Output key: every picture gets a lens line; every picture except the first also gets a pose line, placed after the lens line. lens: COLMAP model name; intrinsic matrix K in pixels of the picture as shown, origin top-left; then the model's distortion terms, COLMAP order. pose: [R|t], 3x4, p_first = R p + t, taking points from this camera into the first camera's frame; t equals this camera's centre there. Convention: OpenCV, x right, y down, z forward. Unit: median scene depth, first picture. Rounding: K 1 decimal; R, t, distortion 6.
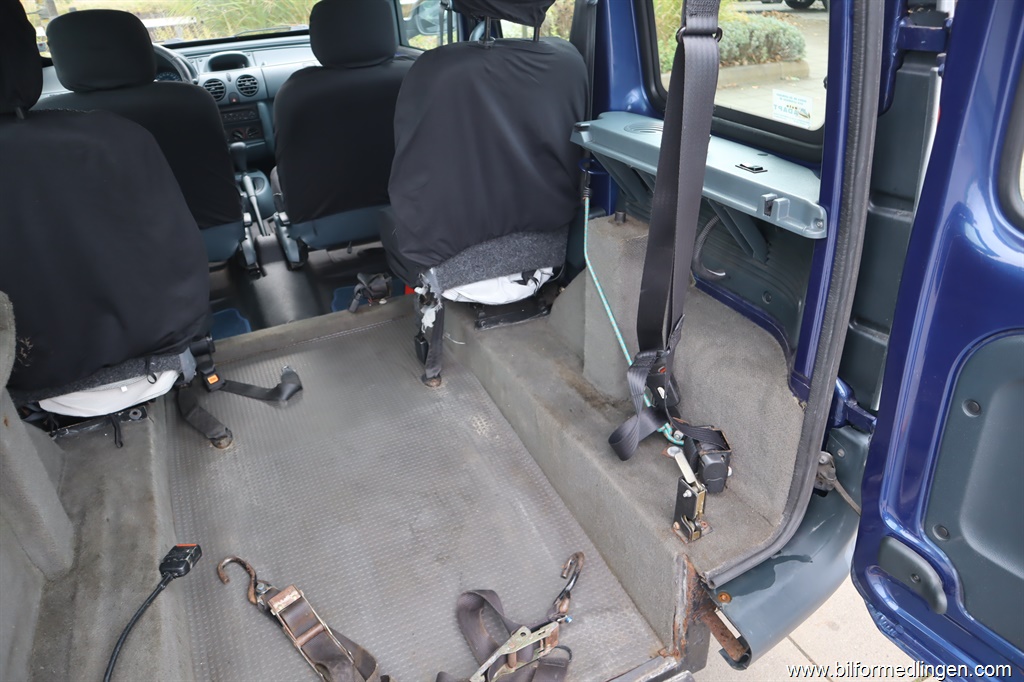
lens RADIAL K [[709.0, 0, 507.1], [0, 709.0, 347.2], [0, 0, 1]] dist [-0.110130, 0.054110]
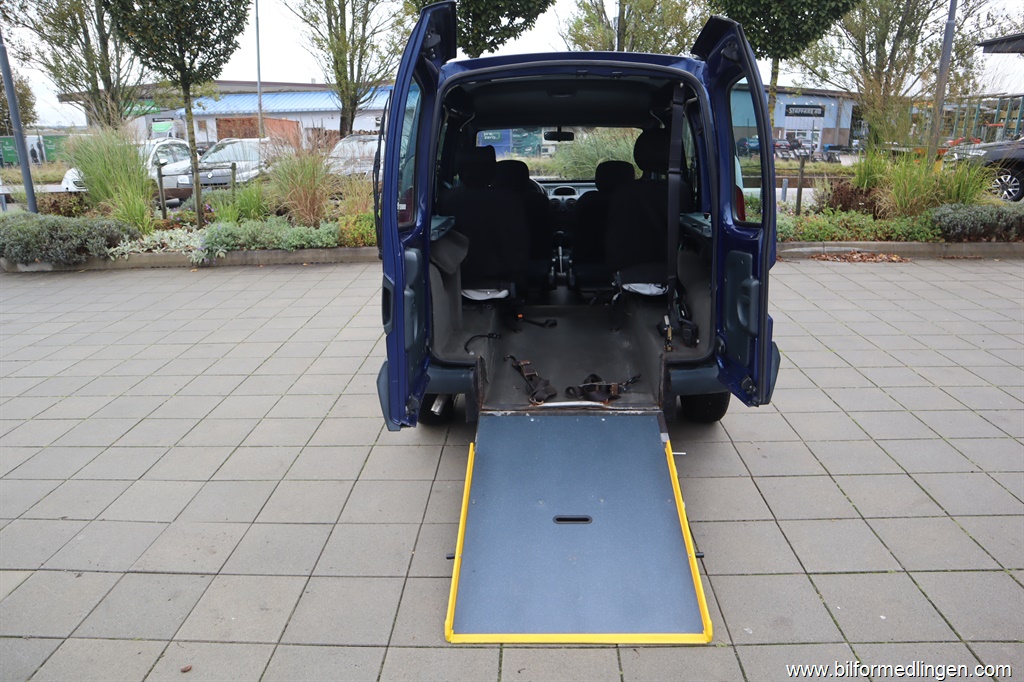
lens RADIAL K [[709.0, 0, 491.8], [0, 709.0, 349.4], [0, 0, 1]] dist [-0.110130, 0.054110]
pose [[0.875834, 0.157238, -0.456279, 0.659661], [-0.253077, 0.954655, -0.156802, 0.630631], [0.410934, 0.252806, 0.875913, -1.196161]]
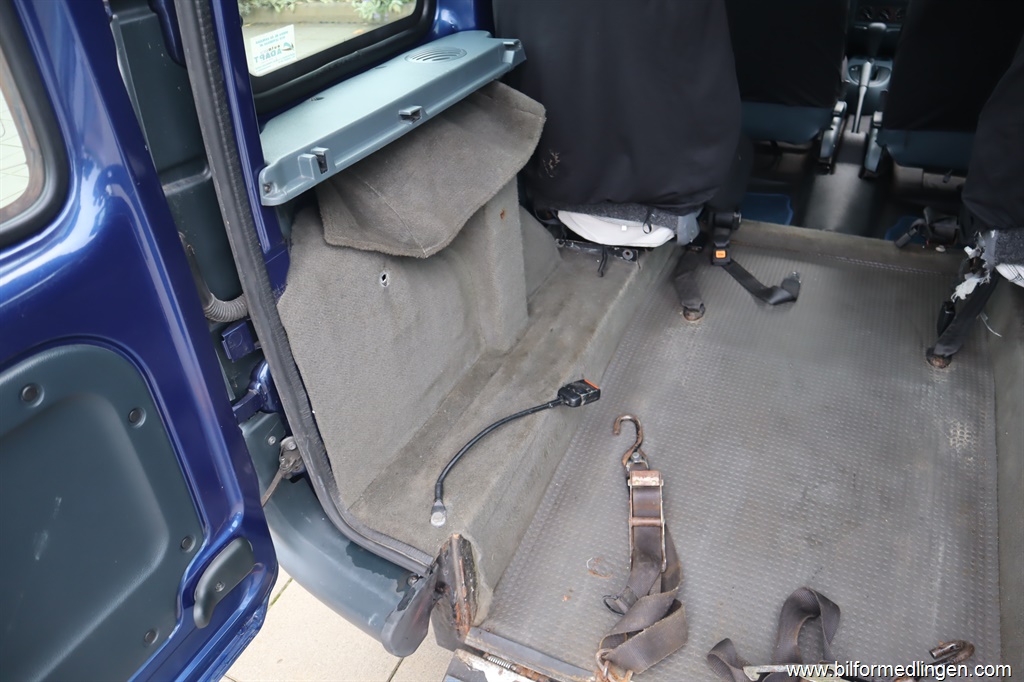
lens RADIAL K [[709.0, 0, 503.8], [0, 709.0, 340.4], [0, 0, 1]] dist [-0.110130, 0.054110]
pose [[0.622141, 0.452628, -0.638802, 0.093237], [-0.345843, 0.890900, 0.294431, -0.037877], [0.702377, 0.037747, 0.710804, 0.095361]]
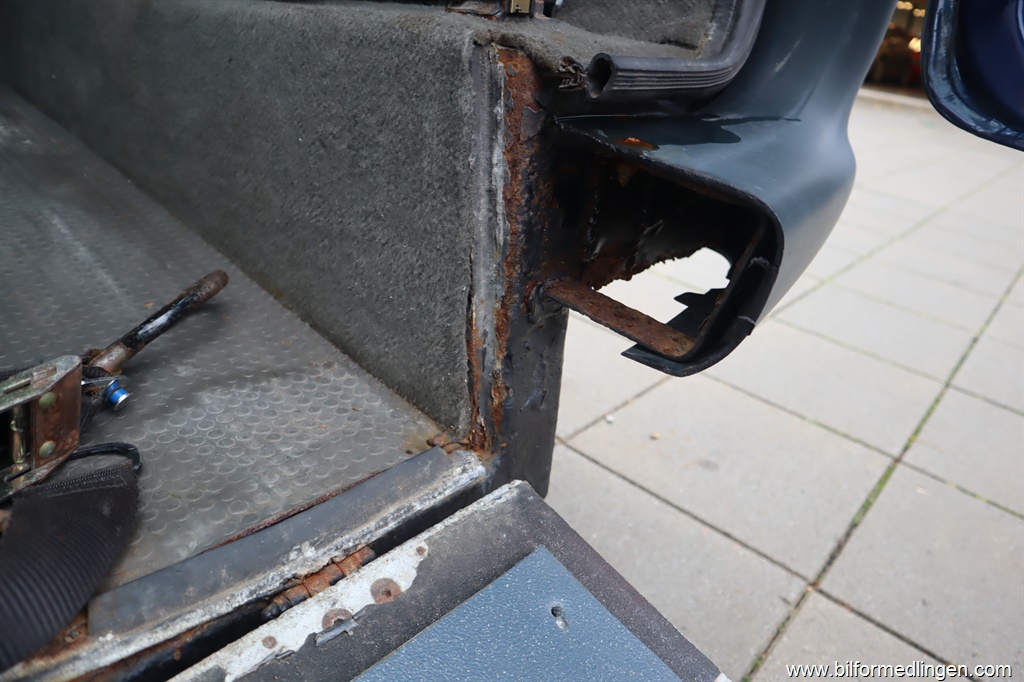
lens RADIAL K [[709.0, 0, 509.0], [0, 709.0, 346.3], [0, 0, 1]] dist [-0.110130, 0.054110]
pose [[0.913449, -0.050319, 0.403831, 0.093728], [0.077322, 0.995710, -0.050830, 0.330330], [-0.399541, 0.077656, 0.913420, 0.531207]]
